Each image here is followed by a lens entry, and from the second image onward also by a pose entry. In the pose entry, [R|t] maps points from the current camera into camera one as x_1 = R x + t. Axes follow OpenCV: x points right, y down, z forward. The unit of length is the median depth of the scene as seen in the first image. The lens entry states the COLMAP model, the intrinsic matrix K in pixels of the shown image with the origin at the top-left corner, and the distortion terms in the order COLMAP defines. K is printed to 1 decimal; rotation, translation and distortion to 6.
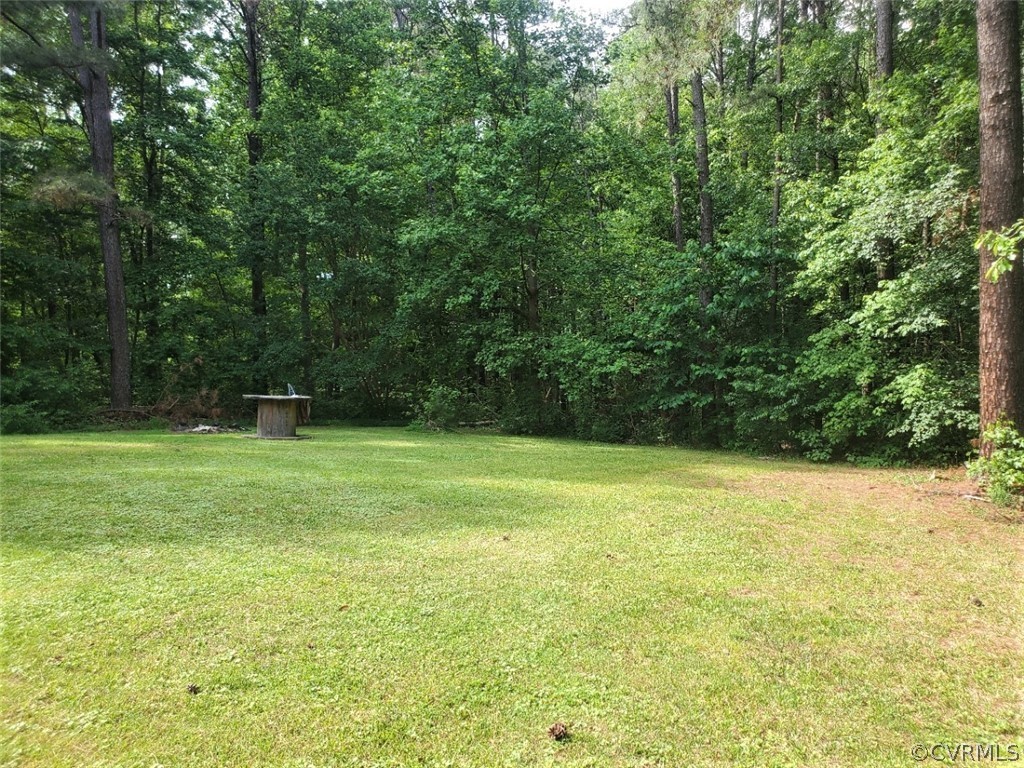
lens RADIAL K [[801.9, 0, 516.3], [0, 801.9, 392.3], [0, 0, 1]] dist [0.041514, -0.007003]
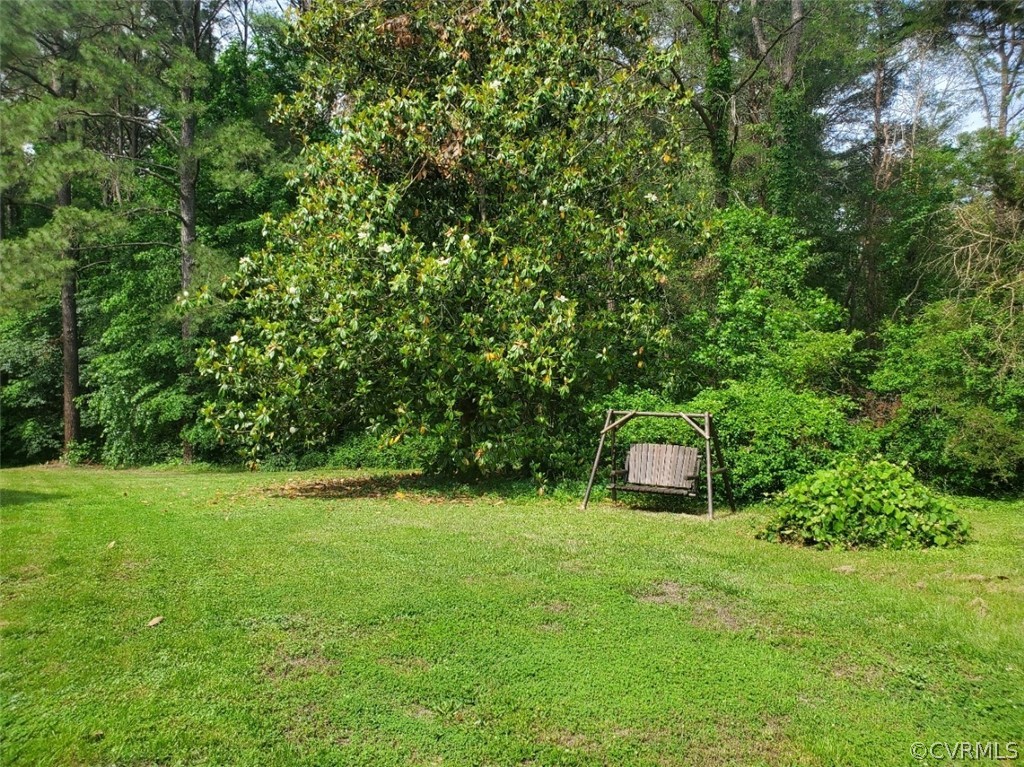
lens RADIAL K [[801.9, 0, 520.7], [0, 801.9, 388.9], [0, 0, 1]] dist [0.041514, -0.007003]
pose [[0.474260, 0.022451, 0.880099, -0.777537], [0.028847, 0.998742, -0.041022, 0.010278], [-0.879912, 0.044843, 0.473016, -1.159221]]
